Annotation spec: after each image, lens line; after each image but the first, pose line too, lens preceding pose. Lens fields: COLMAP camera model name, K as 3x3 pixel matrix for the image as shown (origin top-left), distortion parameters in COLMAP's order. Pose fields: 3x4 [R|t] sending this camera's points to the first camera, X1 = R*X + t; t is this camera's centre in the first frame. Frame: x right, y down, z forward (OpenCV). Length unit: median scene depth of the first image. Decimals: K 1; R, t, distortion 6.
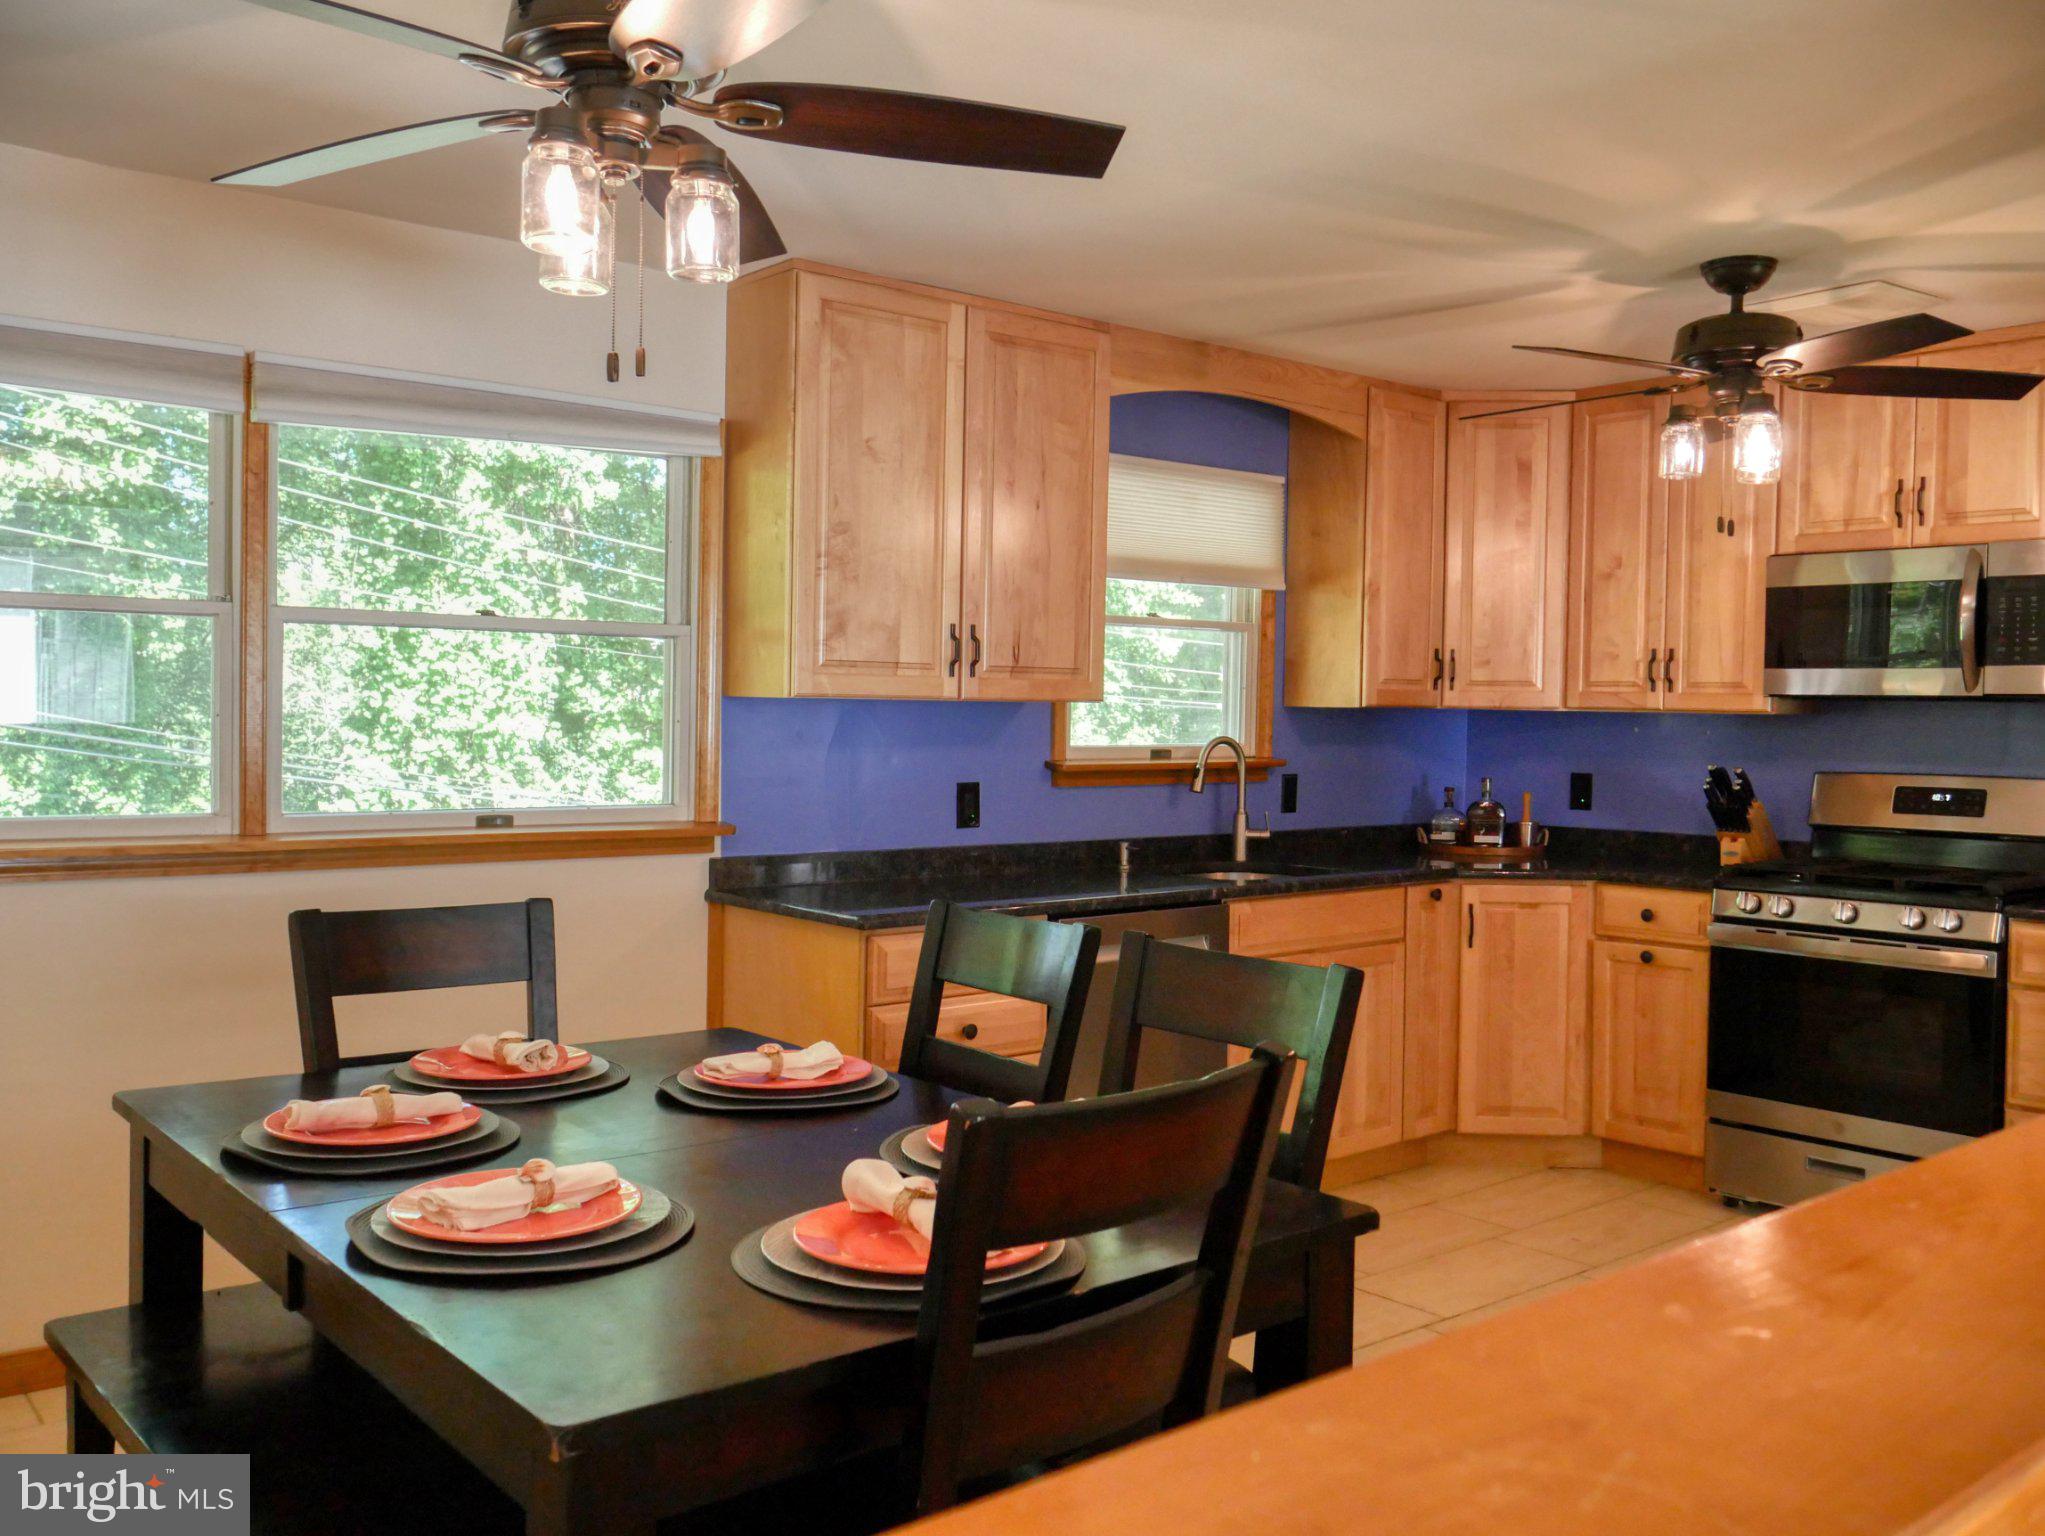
lens RADIAL K [[1794.4, 0, 1023.5], [0, 1794.4, 764.7], [0, 0, 1]] dist [-0.020469, 0.001828]
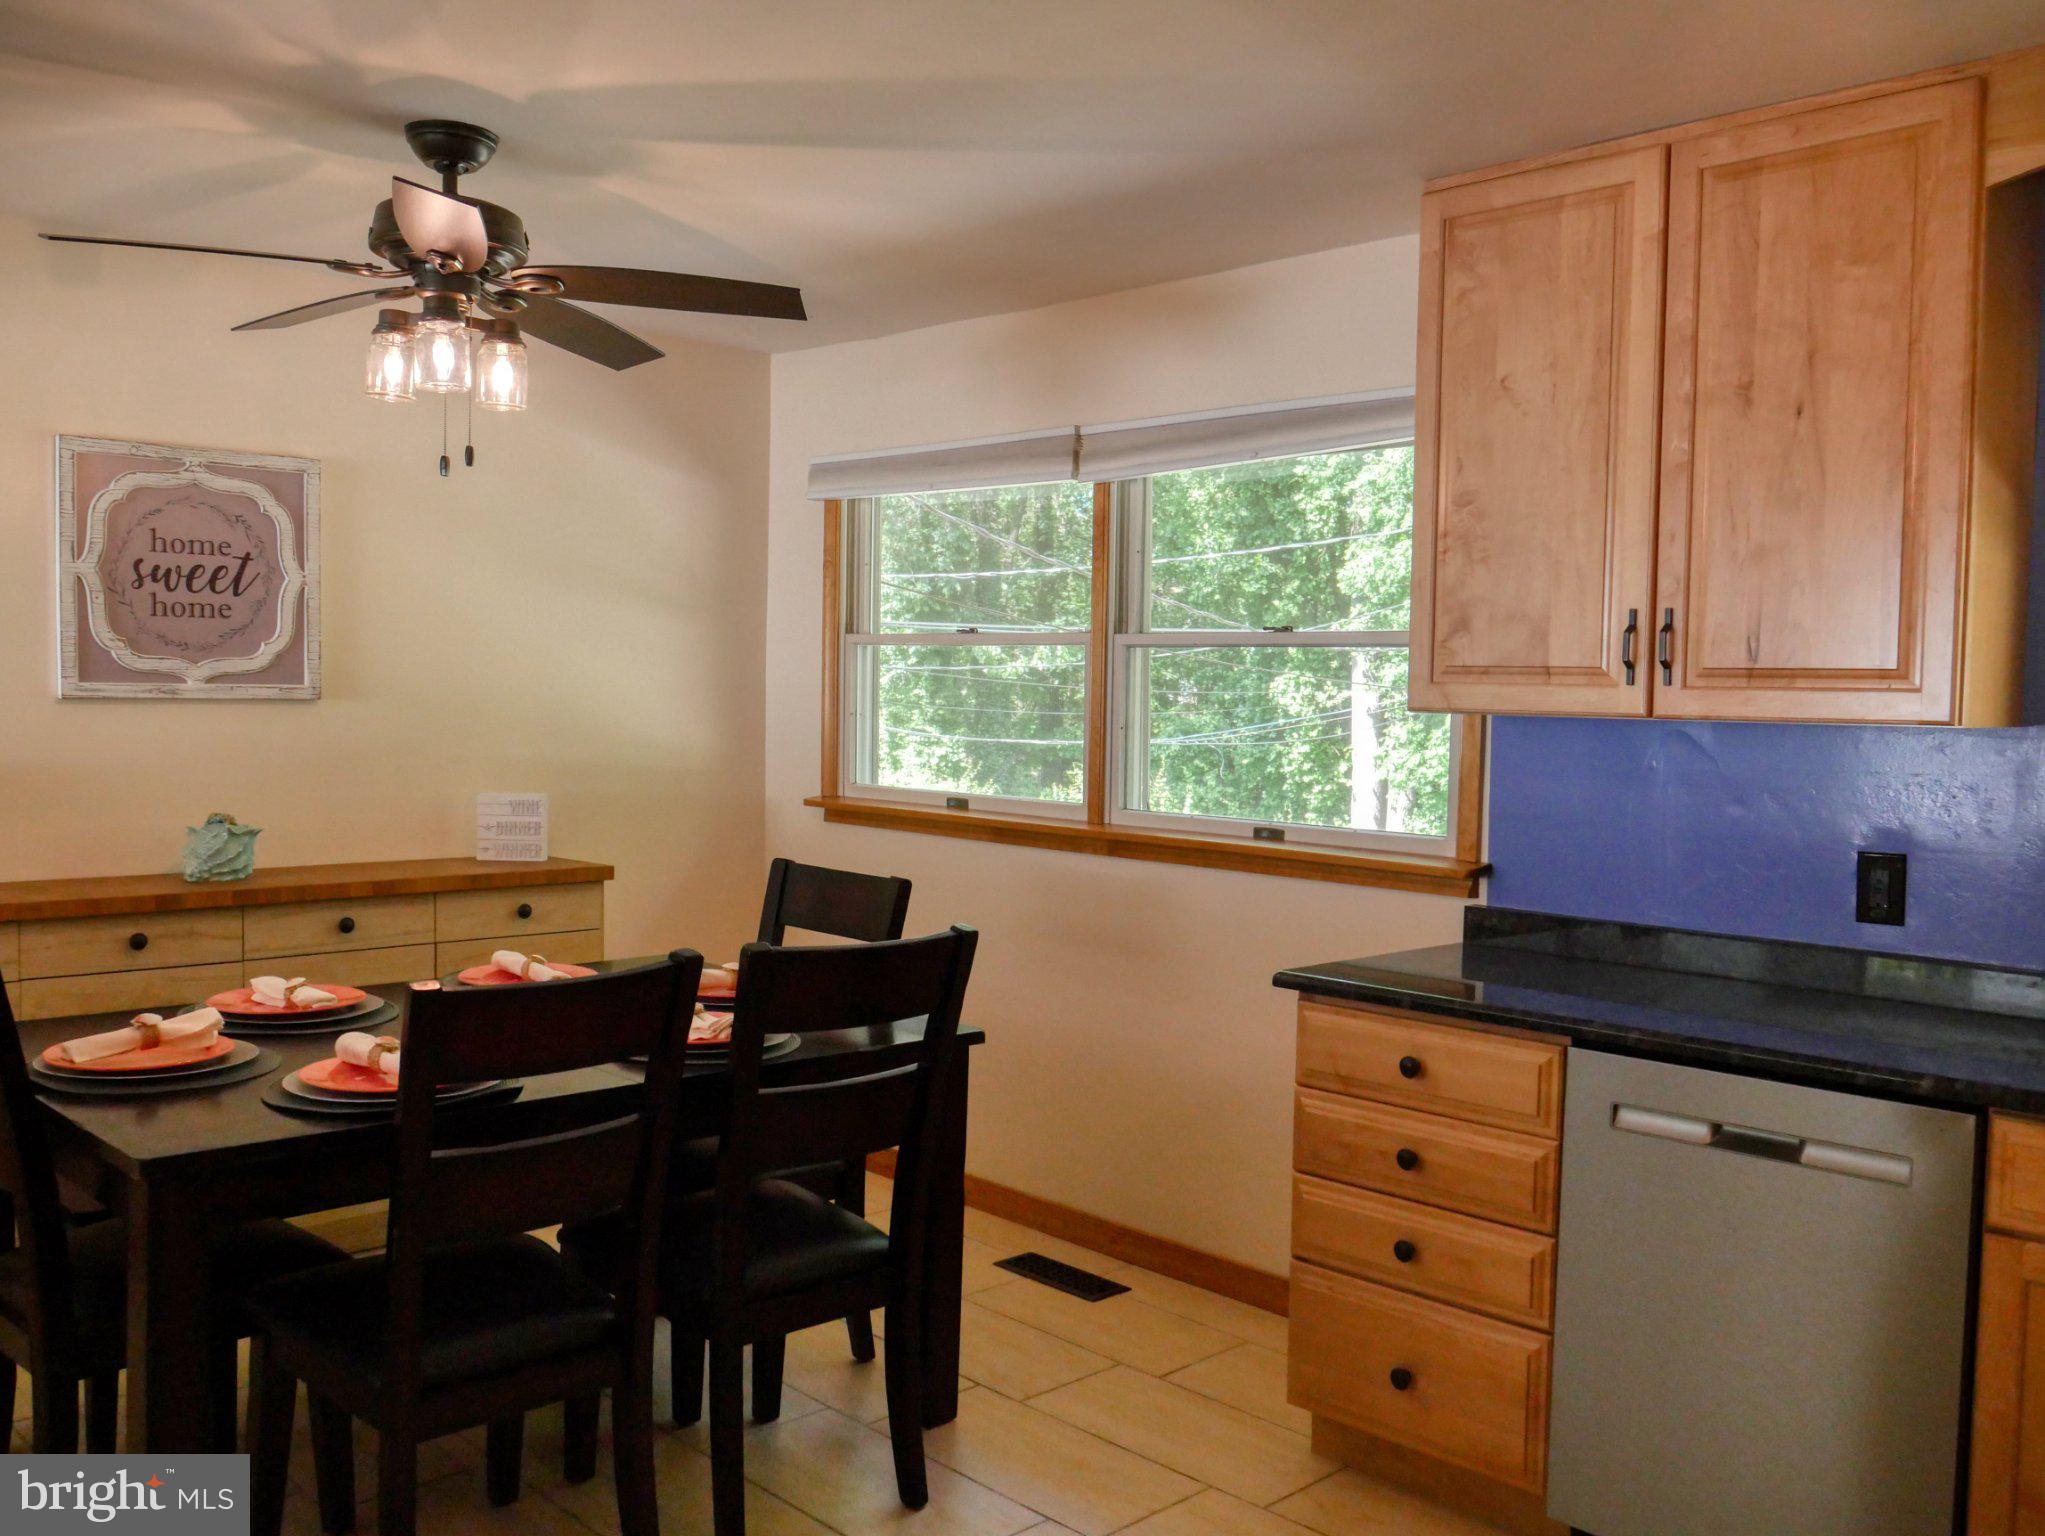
lens RADIAL K [[1794.4, 0, 1022.9], [0, 1794.4, 768.5], [0, 0, 1]] dist [-0.020469, 0.001828]
pose [[0.049085, 0.025916, -0.998458, 0.663547], [-0.056070, 0.998158, 0.023152, -0.019911], [0.997220, 0.054847, 0.050447, 0.752921]]
